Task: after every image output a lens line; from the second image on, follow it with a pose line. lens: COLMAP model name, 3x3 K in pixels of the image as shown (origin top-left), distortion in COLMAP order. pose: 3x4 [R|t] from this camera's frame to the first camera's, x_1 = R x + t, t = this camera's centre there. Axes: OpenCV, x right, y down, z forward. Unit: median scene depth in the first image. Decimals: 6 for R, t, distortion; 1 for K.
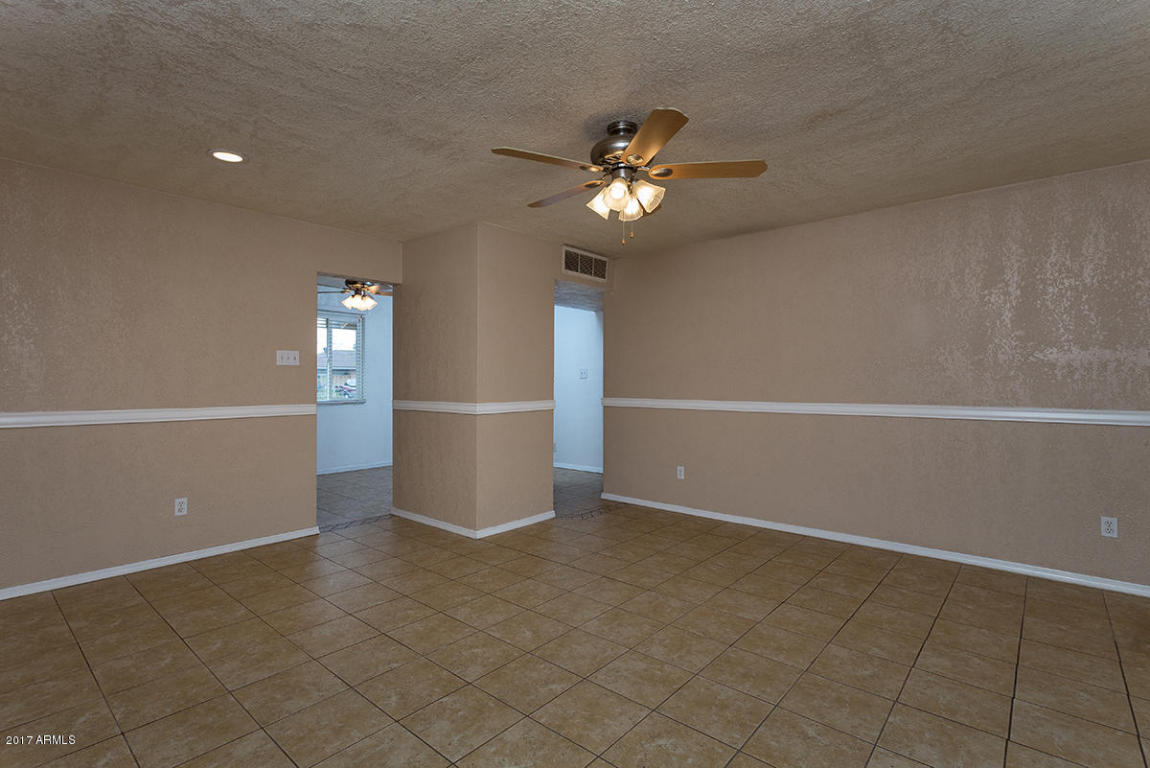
lens RADIAL K [[562.8, 0, 577.5], [0, 562.8, 386.1], [0, 0, 1]] dist [-0.001978, -0.000803]
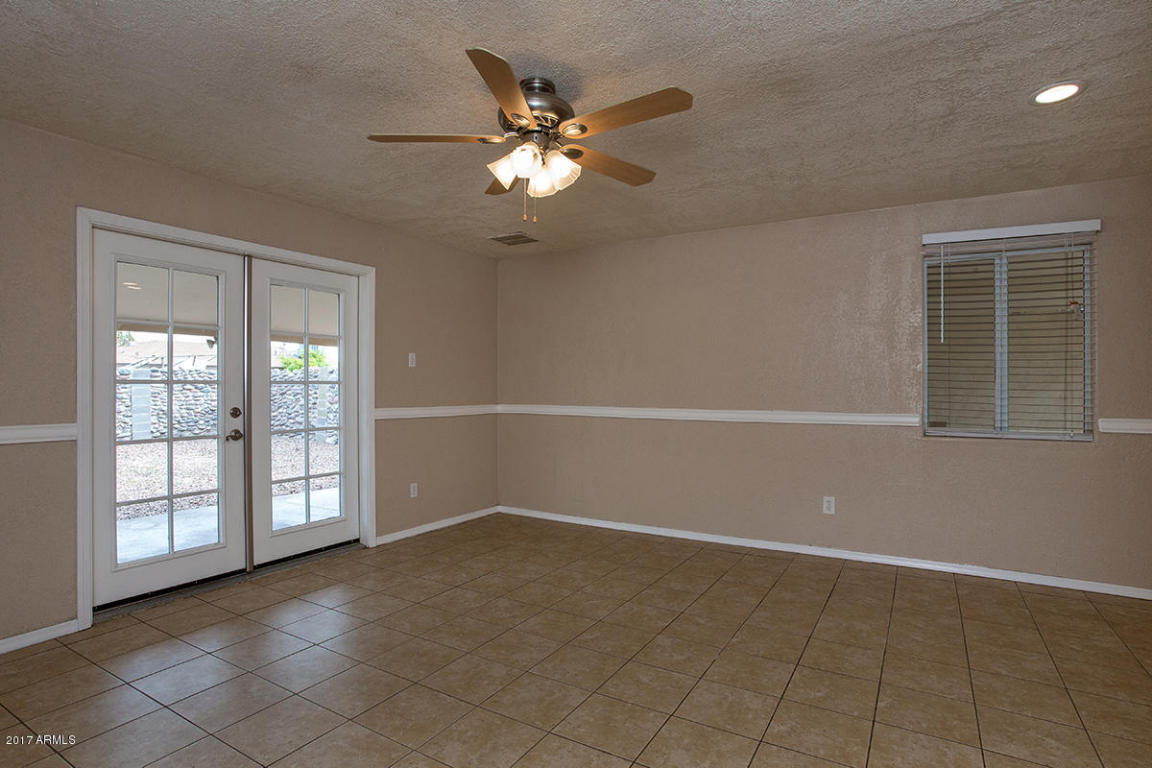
lens RADIAL K [[581.6, 0, 567.5], [0, 581.6, 384.9], [0, 0, 1]] dist [-0.064466, 0.035742]
pose [[-0.988578, 0.000047, -0.150709, 0.156978], [-0.000055, 1.000000, 0.000675, -0.014816], [0.150709, 0.000676, -0.988578, 1.782459]]
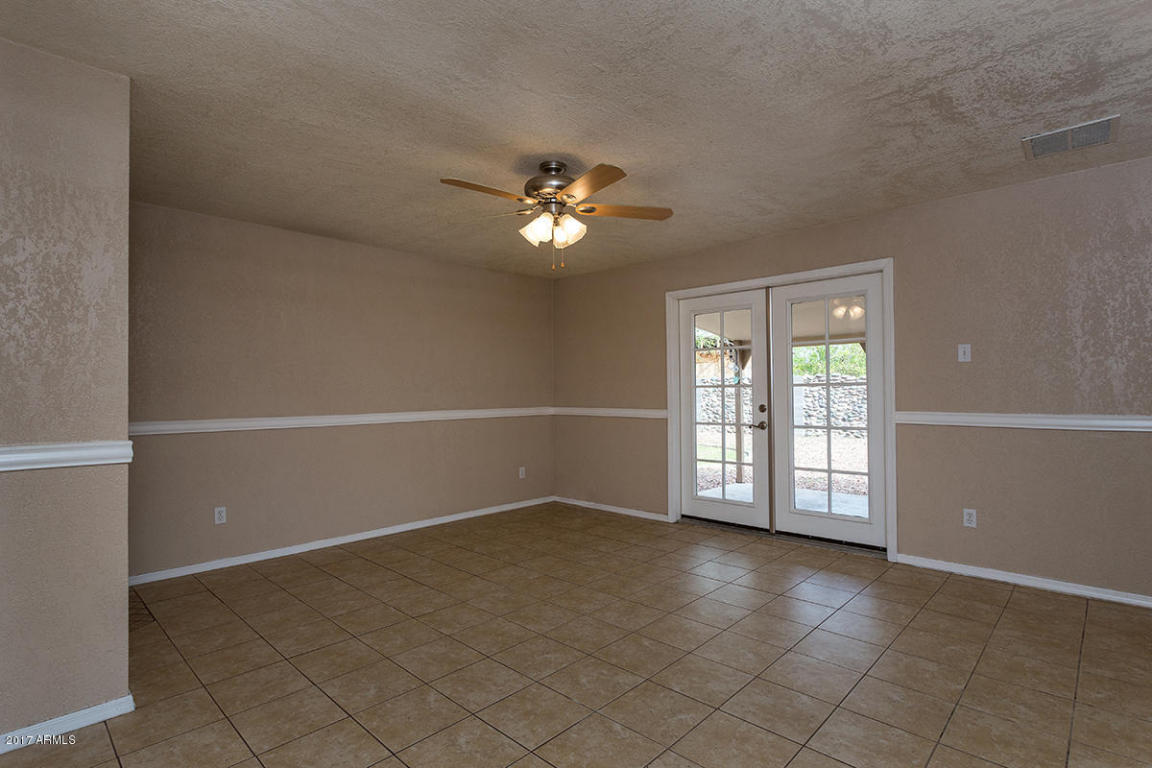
lens RADIAL K [[563.8, 0, 578.5], [0, 563.8, 386.1], [0, 0, 1]] dist [-0.001978, -0.000803]
pose [[0.035377, 0.007907, 0.999343, -1.012570], [0.016002, 0.999836, -0.008478, -0.012851], [-0.999246, 0.016292, 0.035244, 0.871312]]
